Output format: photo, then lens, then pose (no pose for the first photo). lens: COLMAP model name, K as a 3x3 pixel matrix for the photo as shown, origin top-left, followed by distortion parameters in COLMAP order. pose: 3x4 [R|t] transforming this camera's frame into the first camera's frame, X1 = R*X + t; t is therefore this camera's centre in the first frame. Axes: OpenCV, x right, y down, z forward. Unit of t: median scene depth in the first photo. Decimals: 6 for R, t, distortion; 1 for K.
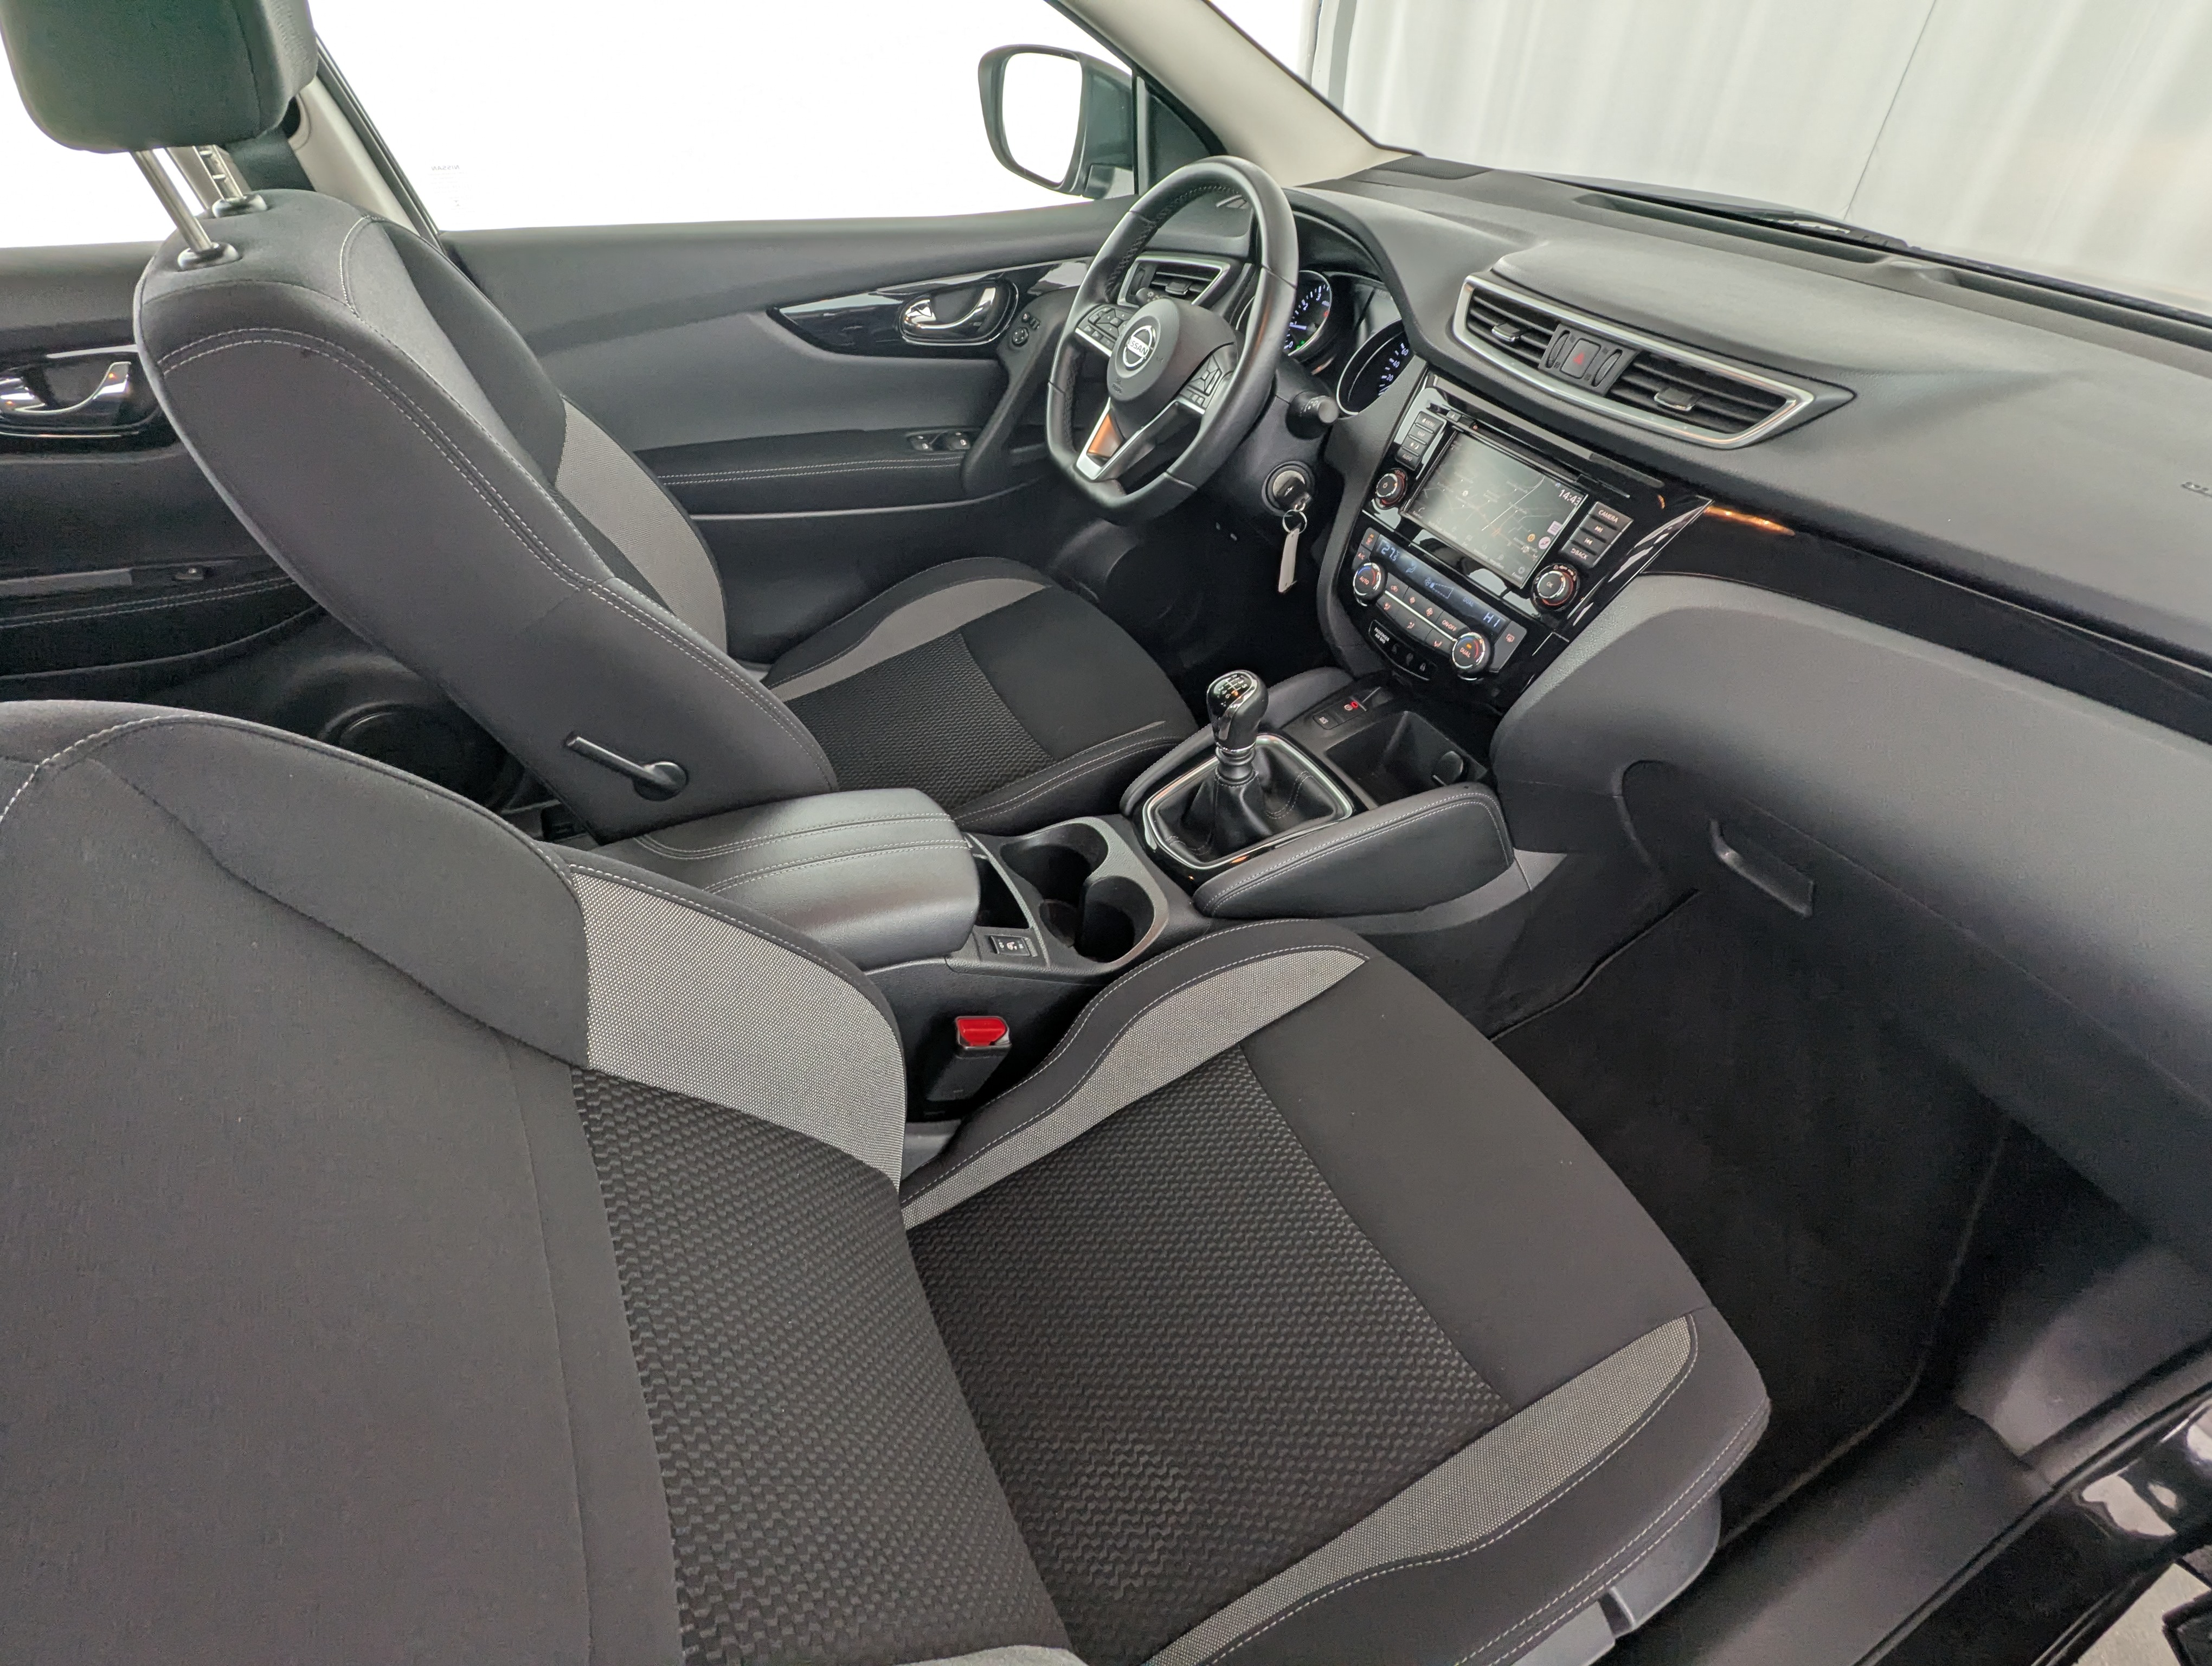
lens RADIAL K [[1041.9, 0, 1093.6], [0, 1041.9, 826.2], [0, 0, 1]] dist [-0.004266, 0.001671]
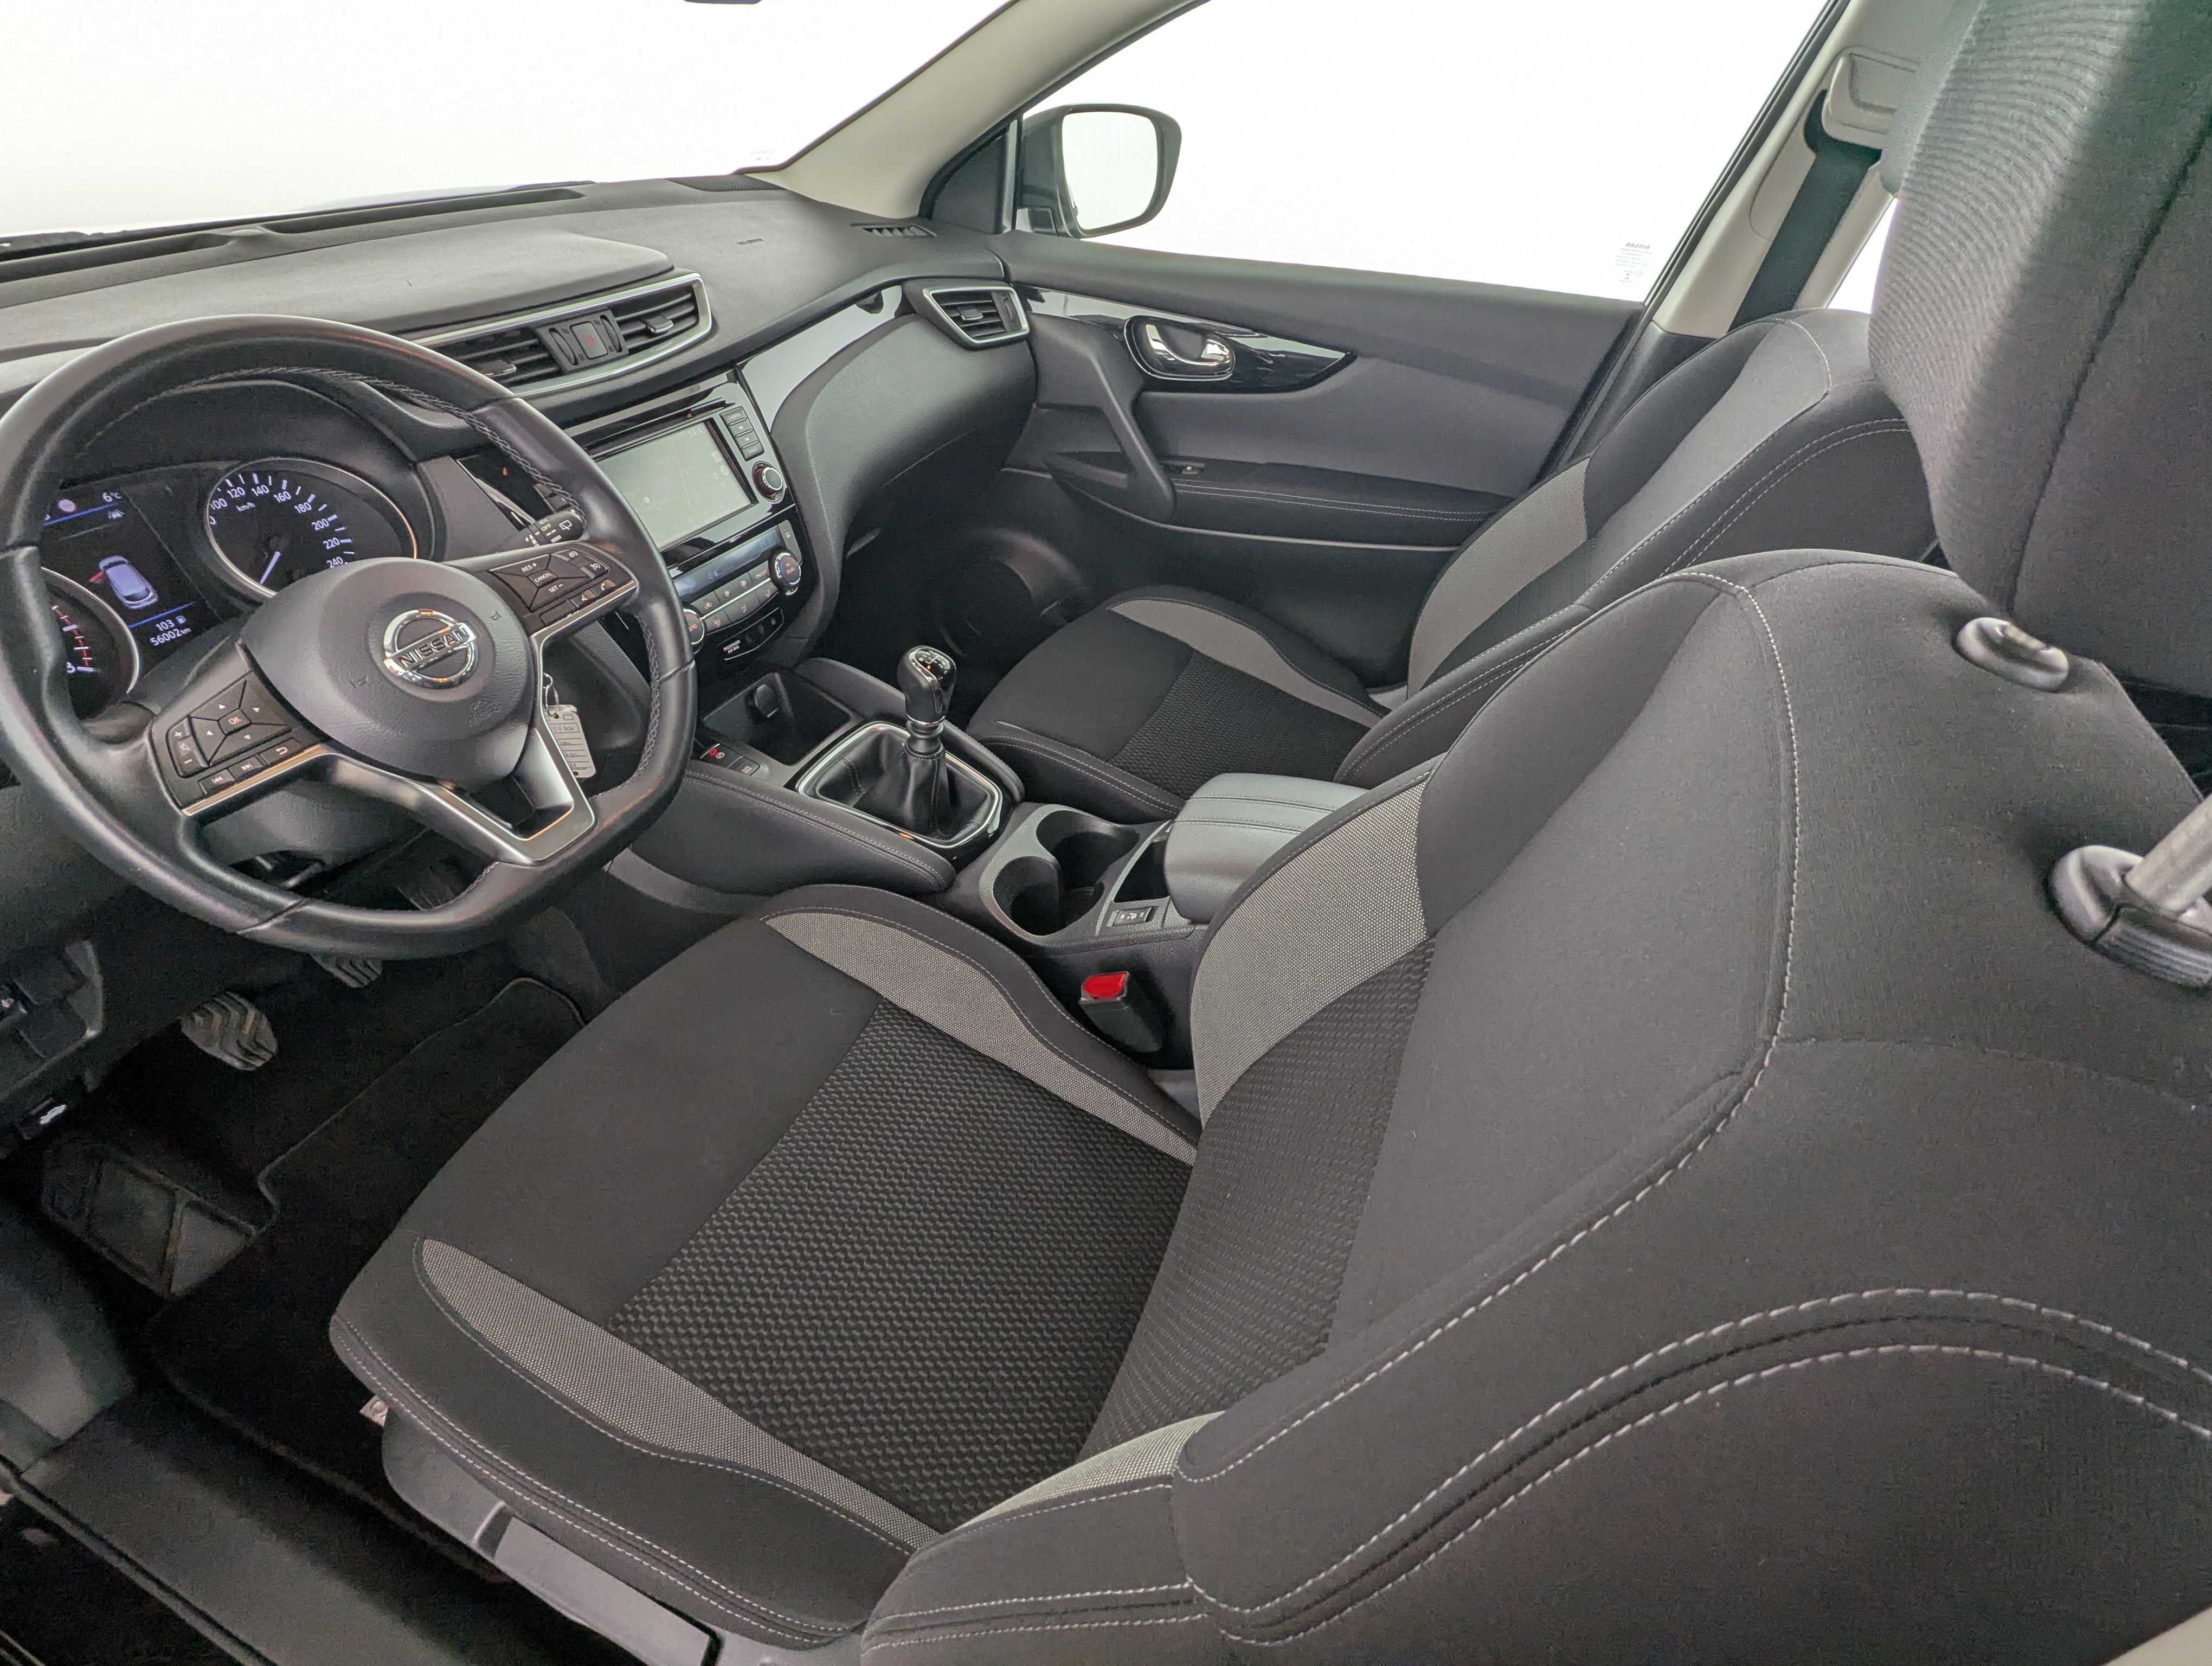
lens RADIAL K [[1041.9, 0, 1100.3], [0, 1041.9, 835.4], [0, 0, 1]] dist [-0.004266, 0.001671]
pose [[-0.639577, -0.512039, 0.573373, -0.620083], [0.460270, 0.342327, 0.819124, -0.790405], [-0.615705, 0.787799, 0.016731, 0.934773]]
